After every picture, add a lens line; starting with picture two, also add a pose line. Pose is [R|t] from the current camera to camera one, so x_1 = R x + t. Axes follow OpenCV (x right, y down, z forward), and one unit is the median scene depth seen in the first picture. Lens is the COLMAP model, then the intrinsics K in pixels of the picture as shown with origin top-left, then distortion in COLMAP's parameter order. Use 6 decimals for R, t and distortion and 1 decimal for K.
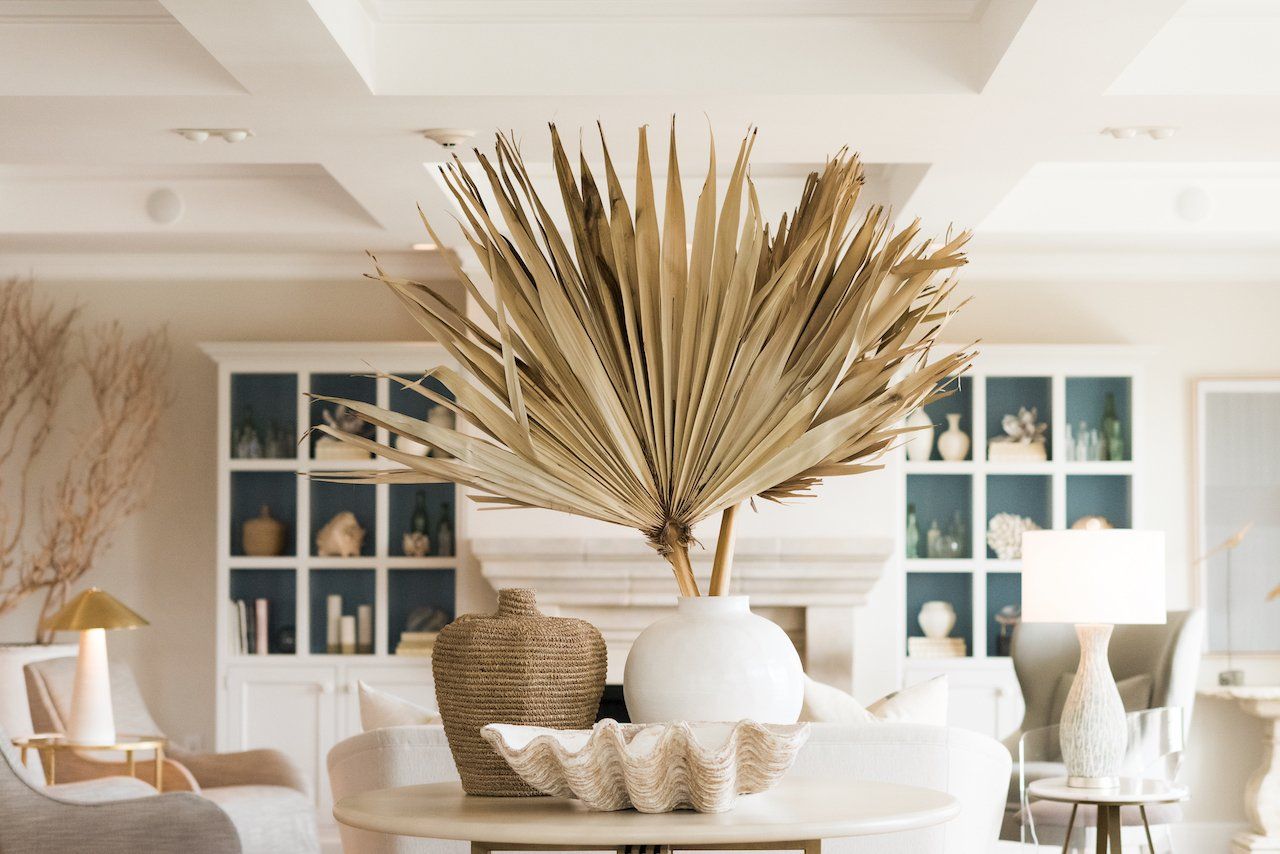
lens RADIAL K [[3229.7, 0, 639.9], [0, 3229.7, 427.0], [0, 0, 1]] dist [0.146038, 0.000000]
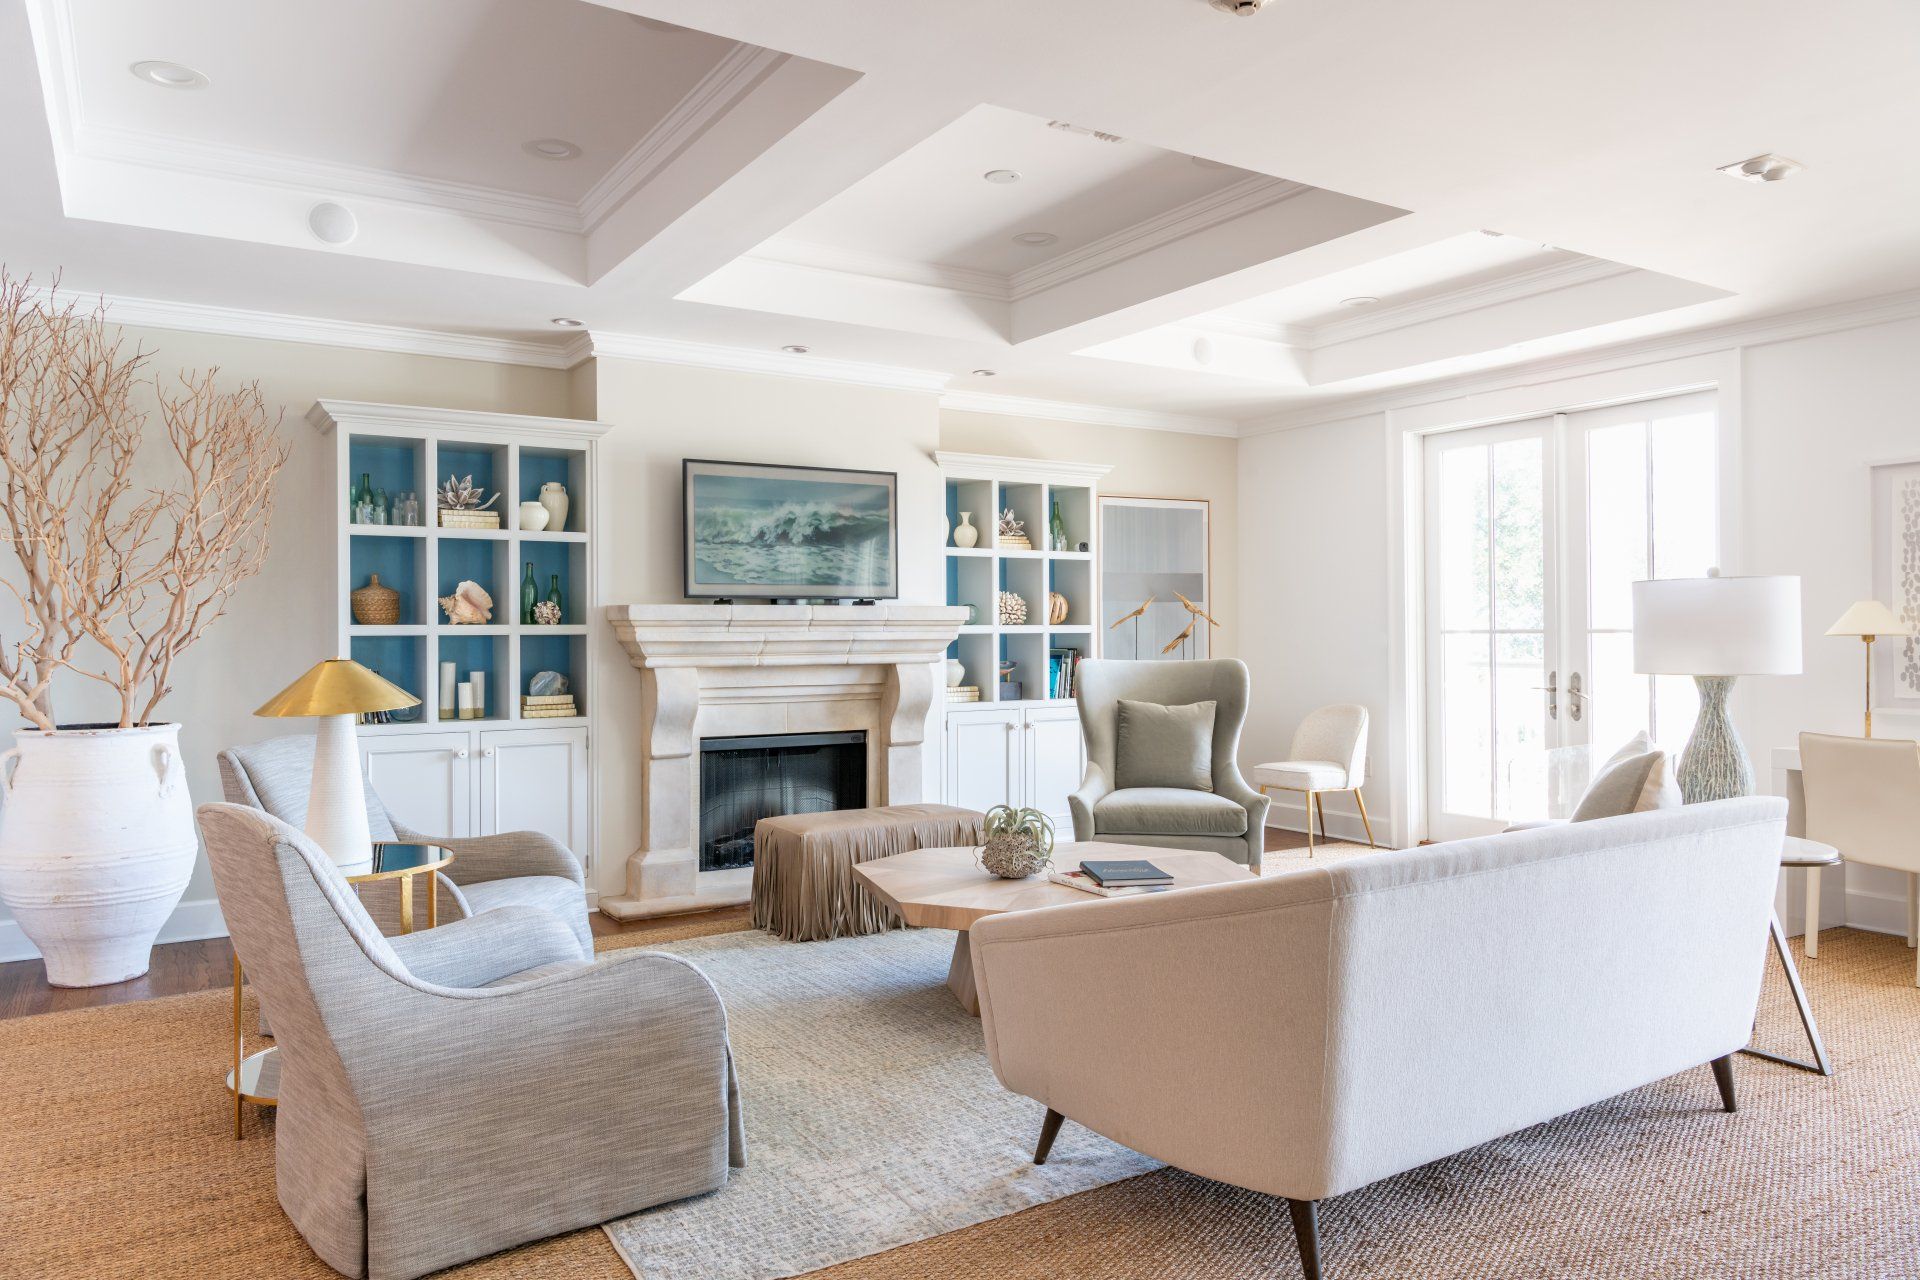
lens RADIAL K [[1291.4, 0, 960.4], [0, 1291.4, 606.5], [0, 0, 1]] dist [0.041353, -0.000788]
pose [[0.841522, 0.003153, 0.540214, -0.183479], [-0.015387, 0.999717, 0.018134, 0.024826], [-0.540004, -0.023573, 0.841332, 0.573914]]
